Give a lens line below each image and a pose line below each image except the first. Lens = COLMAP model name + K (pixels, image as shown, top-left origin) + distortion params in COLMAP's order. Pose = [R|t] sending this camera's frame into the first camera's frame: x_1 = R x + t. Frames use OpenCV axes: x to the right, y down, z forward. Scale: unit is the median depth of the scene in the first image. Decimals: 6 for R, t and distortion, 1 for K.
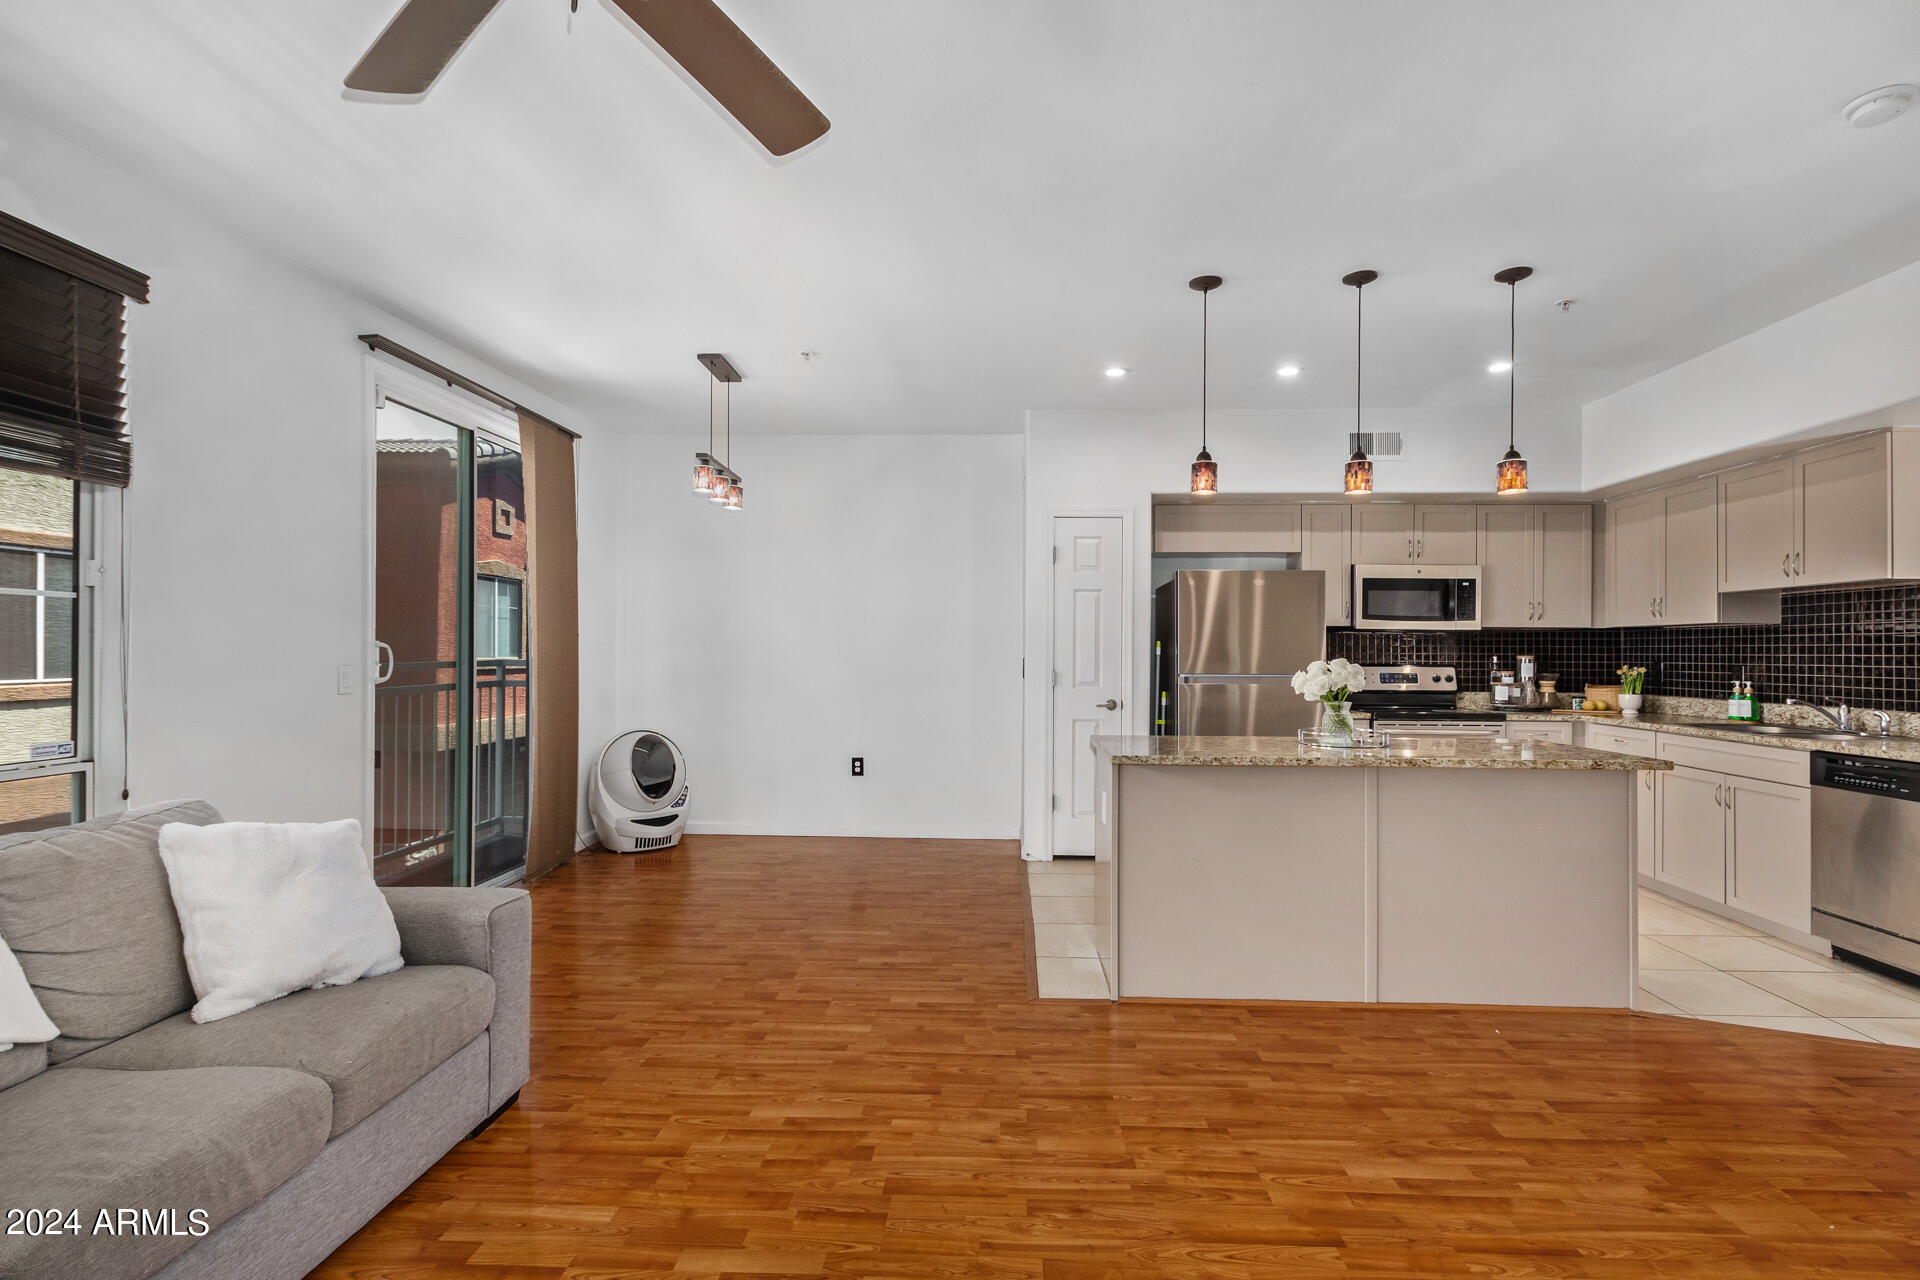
lens RADIAL K [[902.6, 0, 976.9], [0, 902.6, 648.4], [0, 0, 1]] dist [0.006174, -0.000446]
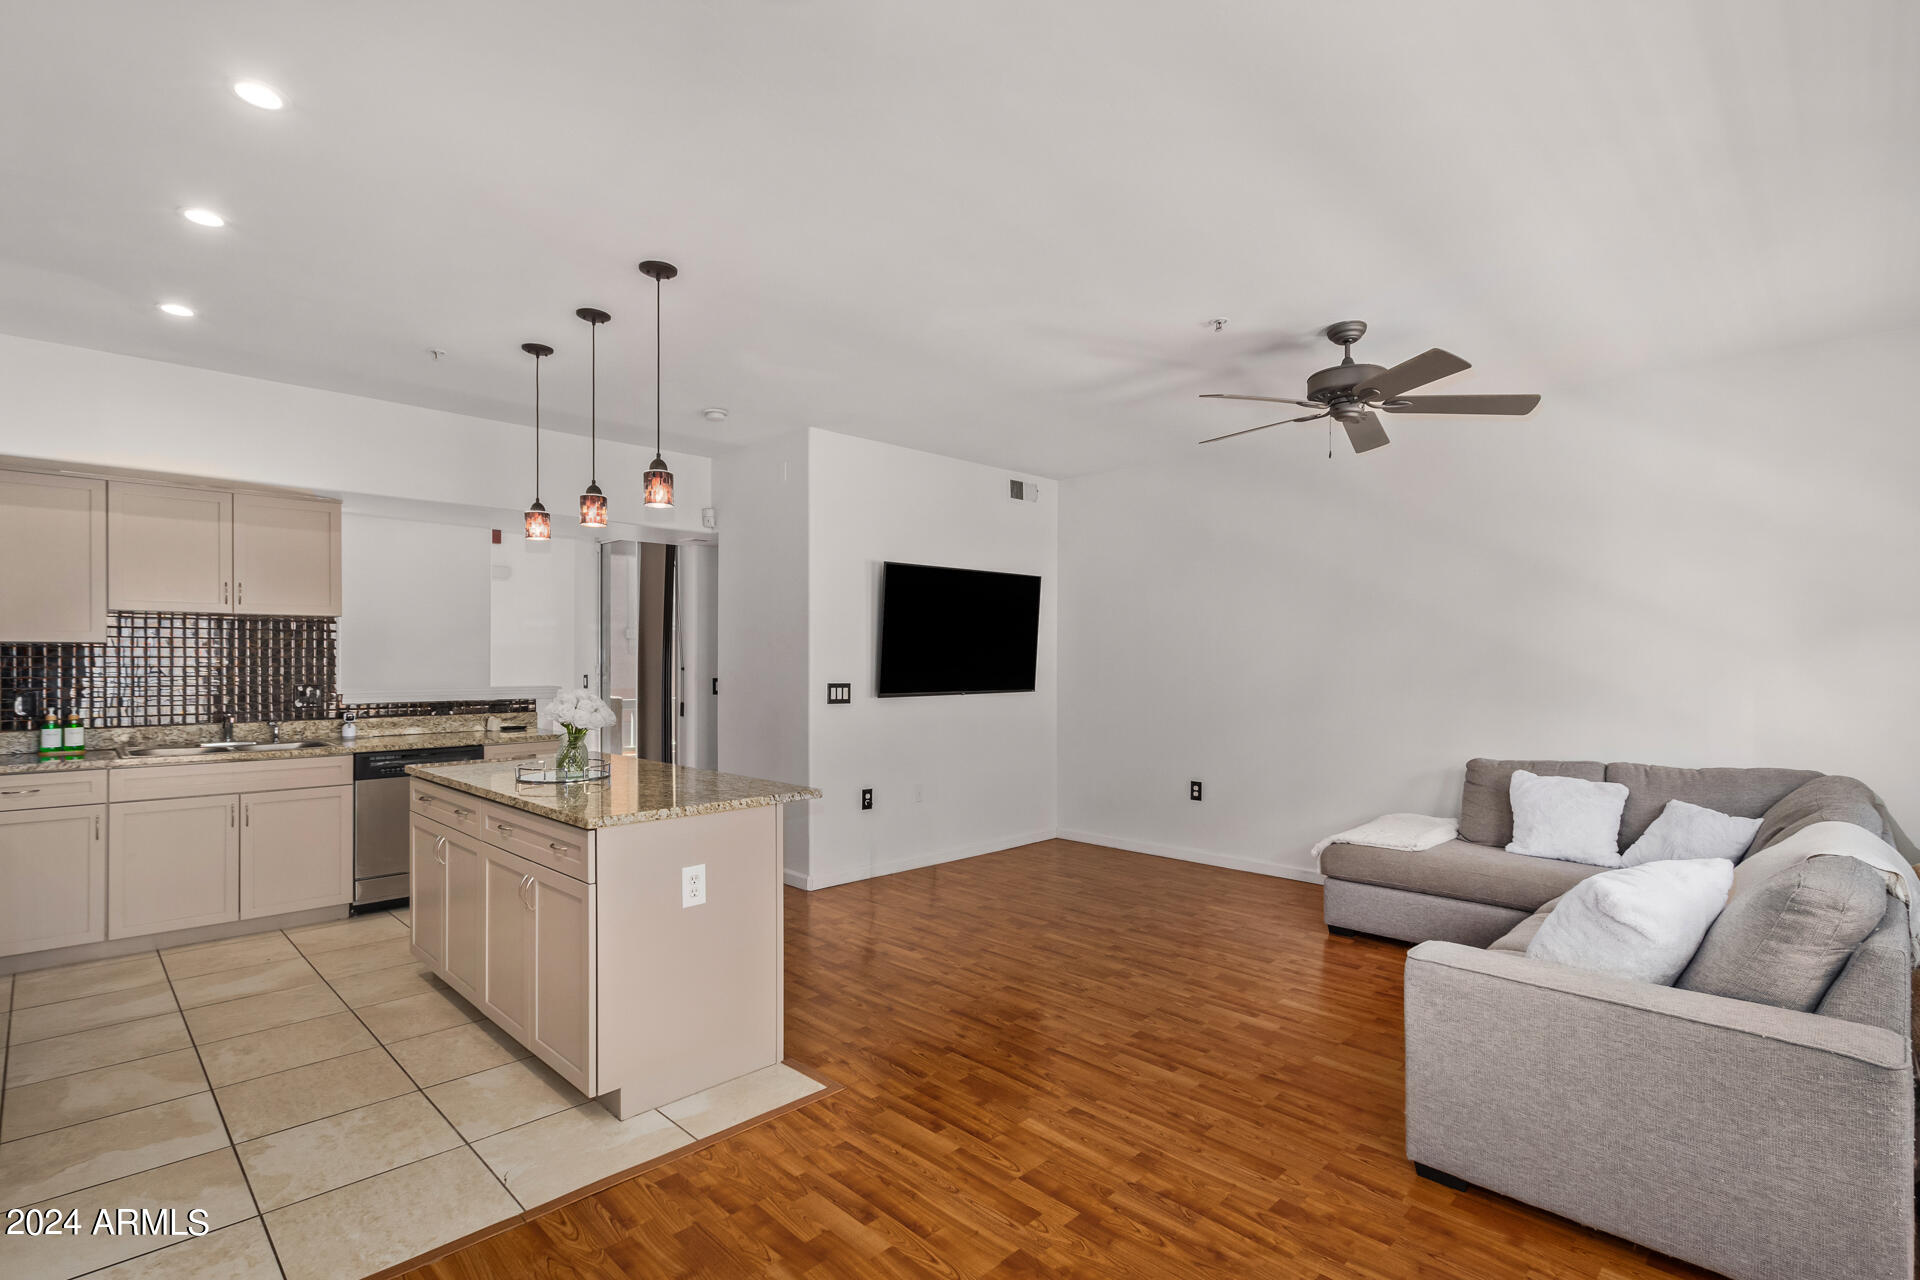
lens RADIAL K [[897.5, 0, 967.3], [0, 897.5, 661.8], [0, 0, 1]] dist [0.005055, -0.000526]
pose [[-0.735868, -0.006820, 0.677091, -0.433767], [-0.008358, 0.999965, 0.000988, -0.017193], [-0.677074, -0.004932, -0.735899, 1.097860]]
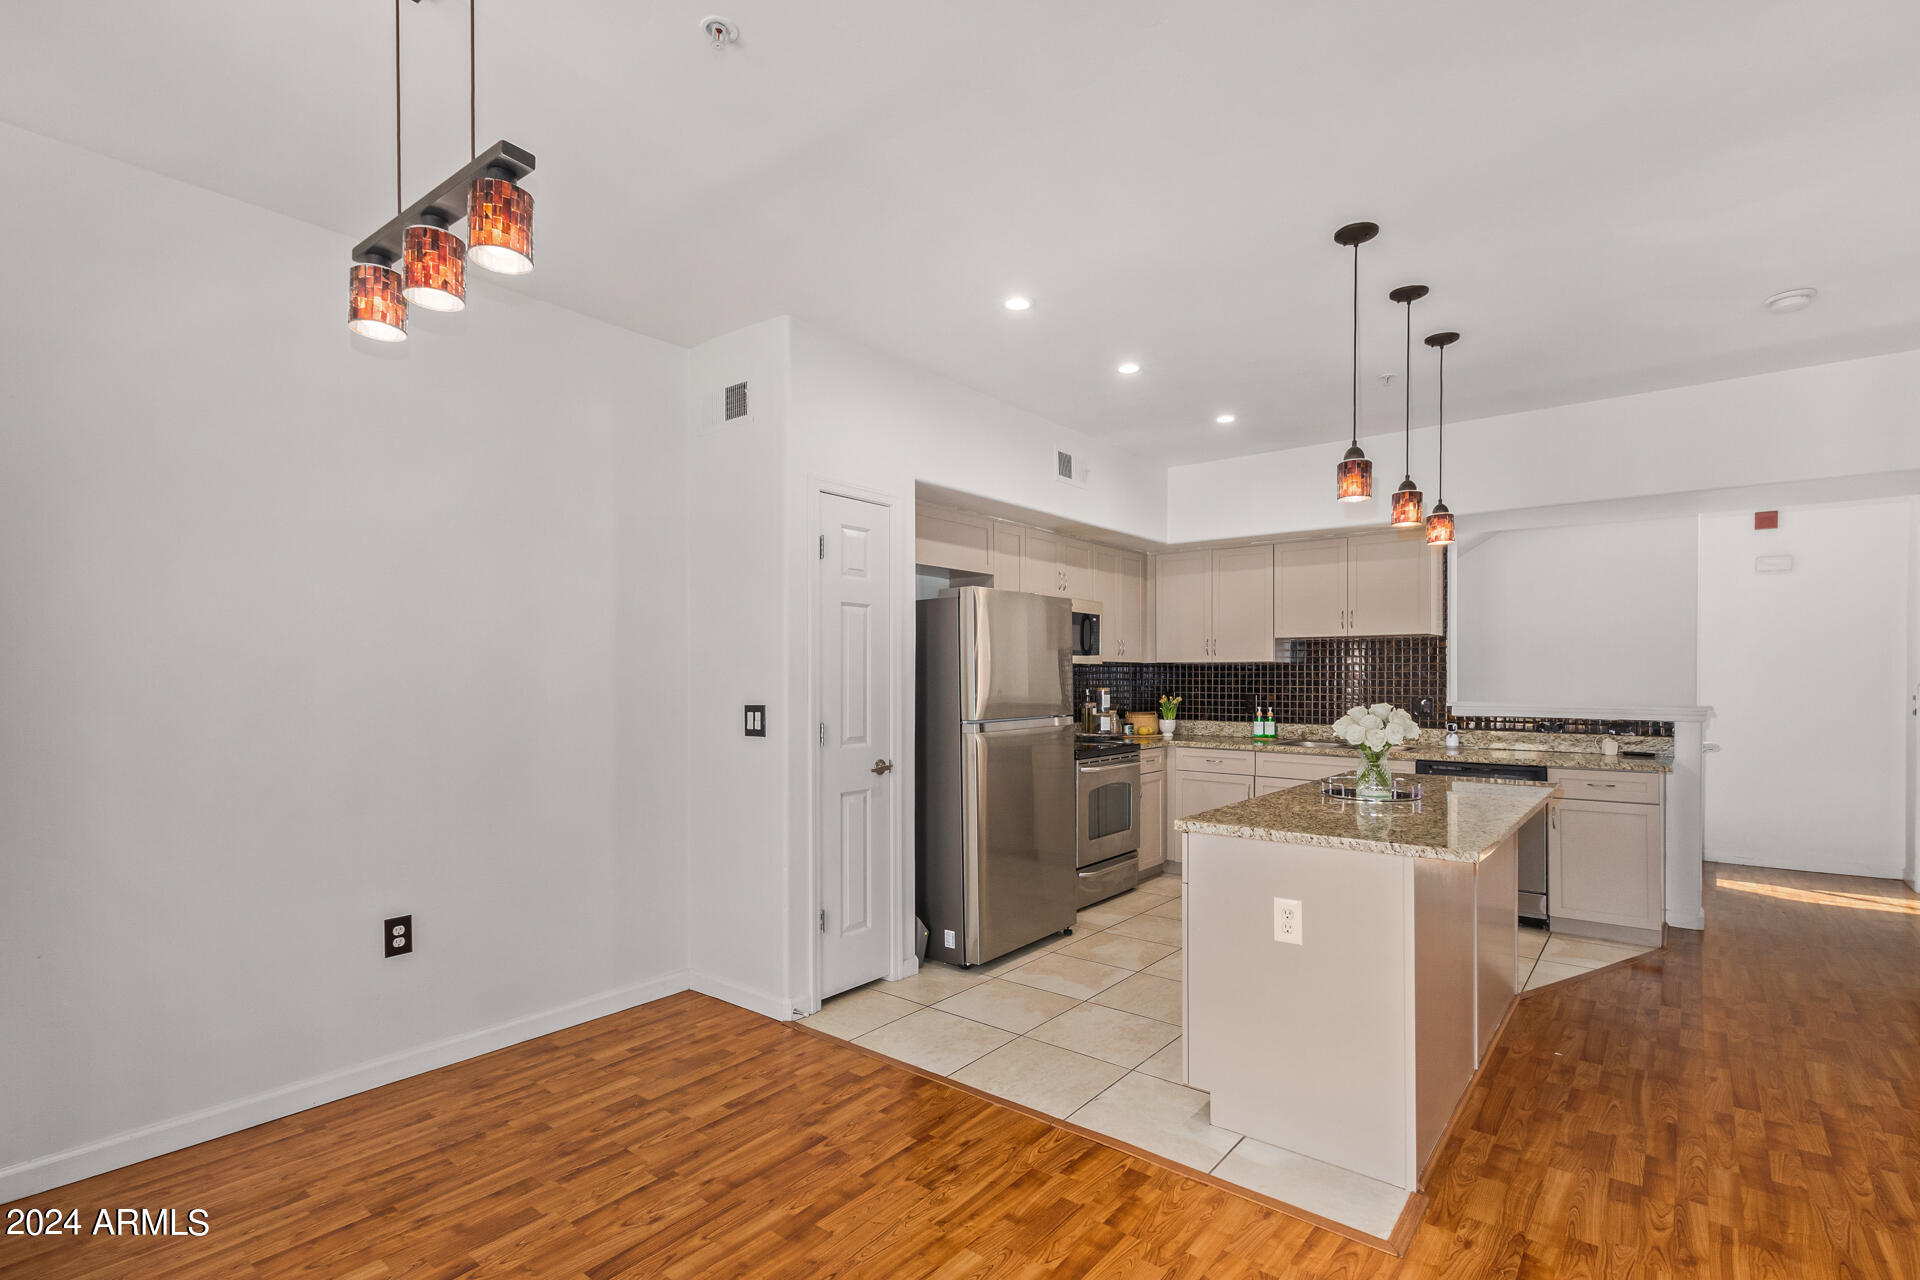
lens RADIAL K [[898.1, 0, 967.4], [0, 898.1, 681.9], [0, 0, 1]] dist [0.016963, -0.009454]
pose [[0.593815, -0.010778, 0.804529, -0.447294], [-0.001107, 0.999898, 0.014213, -0.017641], [-0.804601, -0.009330, 0.593743, 0.610228]]
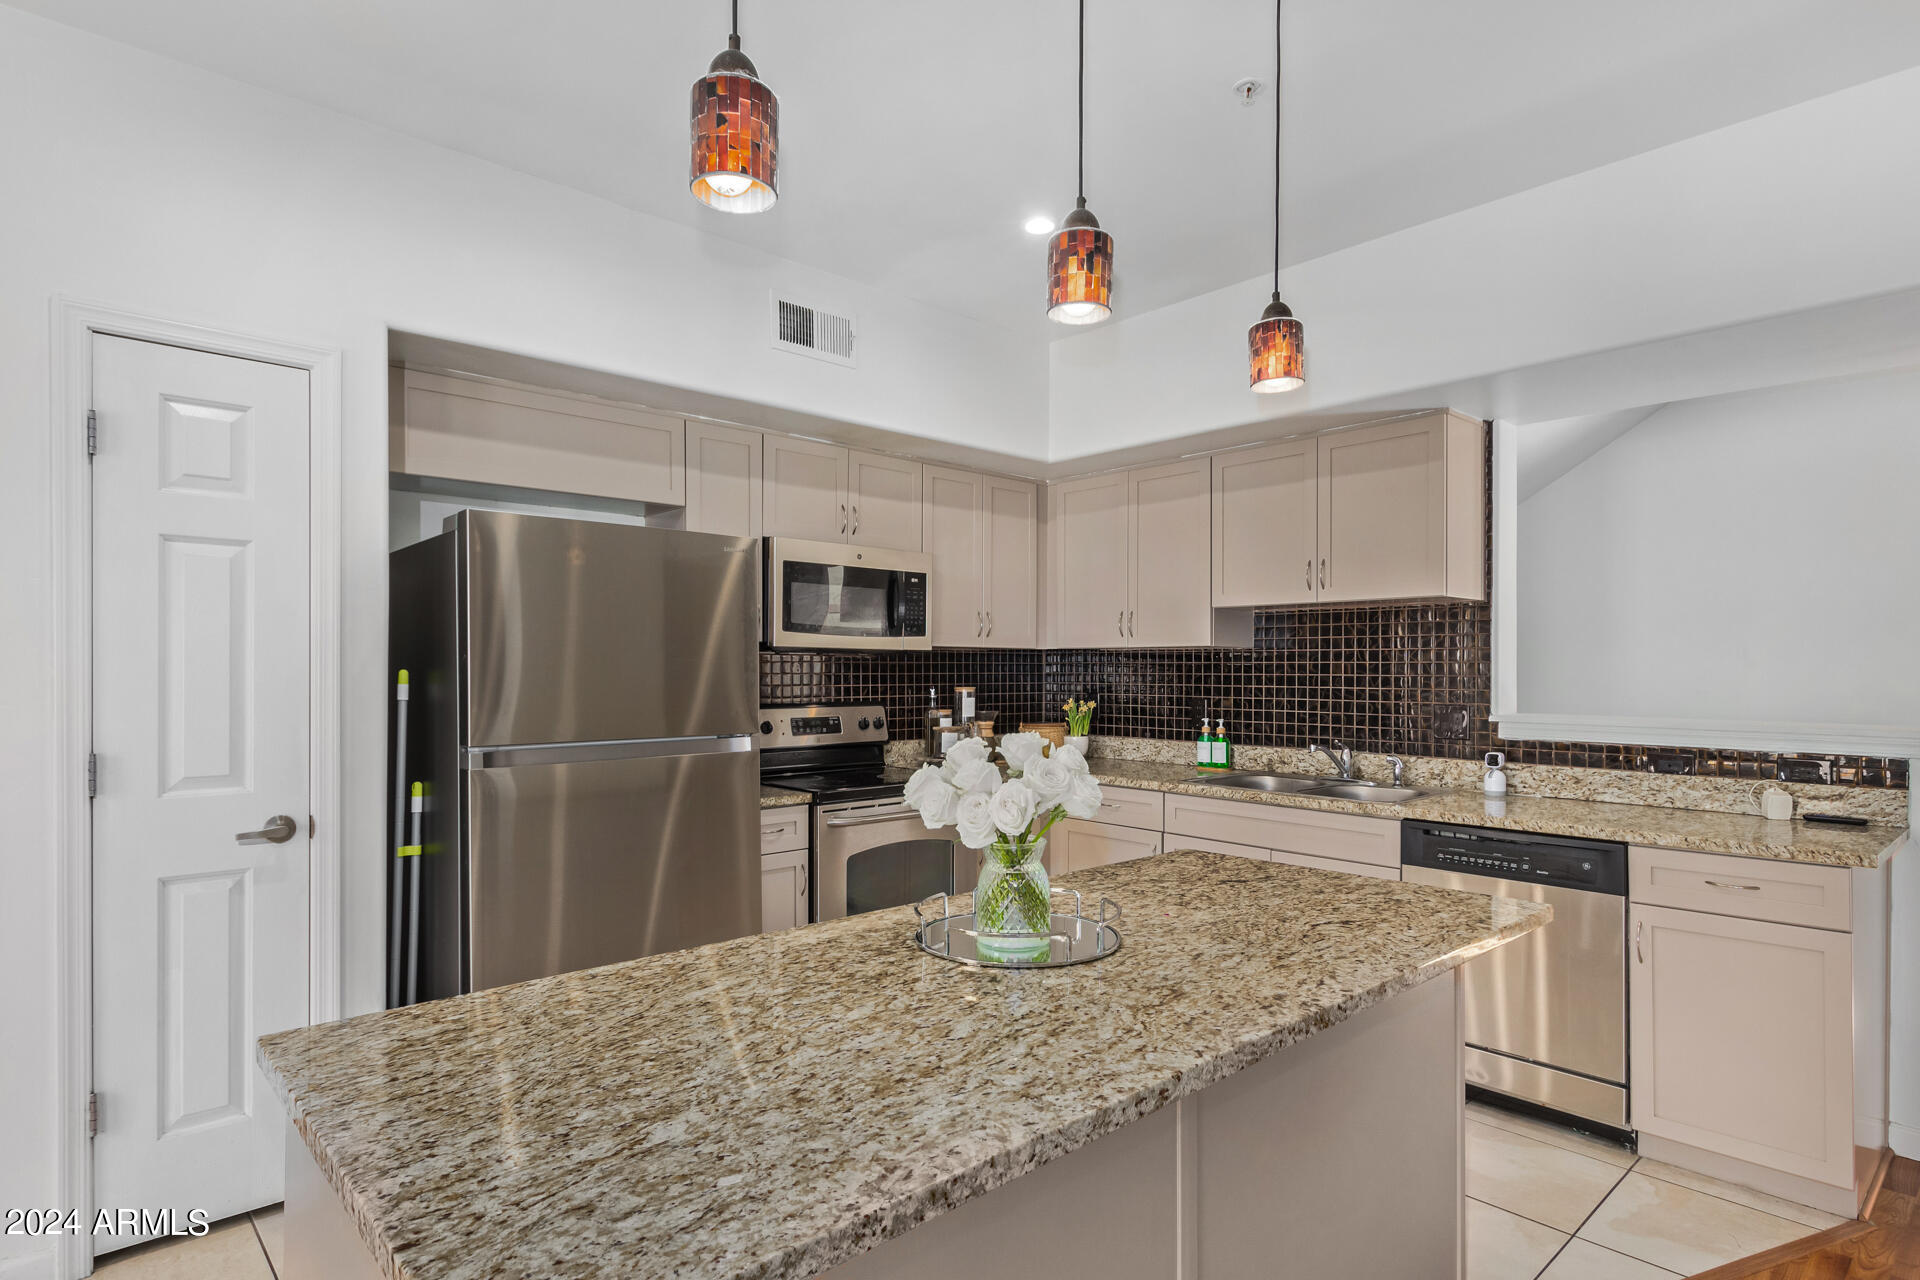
lens RADIAL K [[1014.6, 0, 963.5], [0, 1014.6, 675.8], [0, 0, 1]] dist [0.005879, 0.000718]
pose [[0.709645, -0.008933, 0.704503, 0.053137], [-0.001603, 0.999897, 0.014293, -0.015031], [-0.704558, -0.011272, 0.709557, 0.539912]]
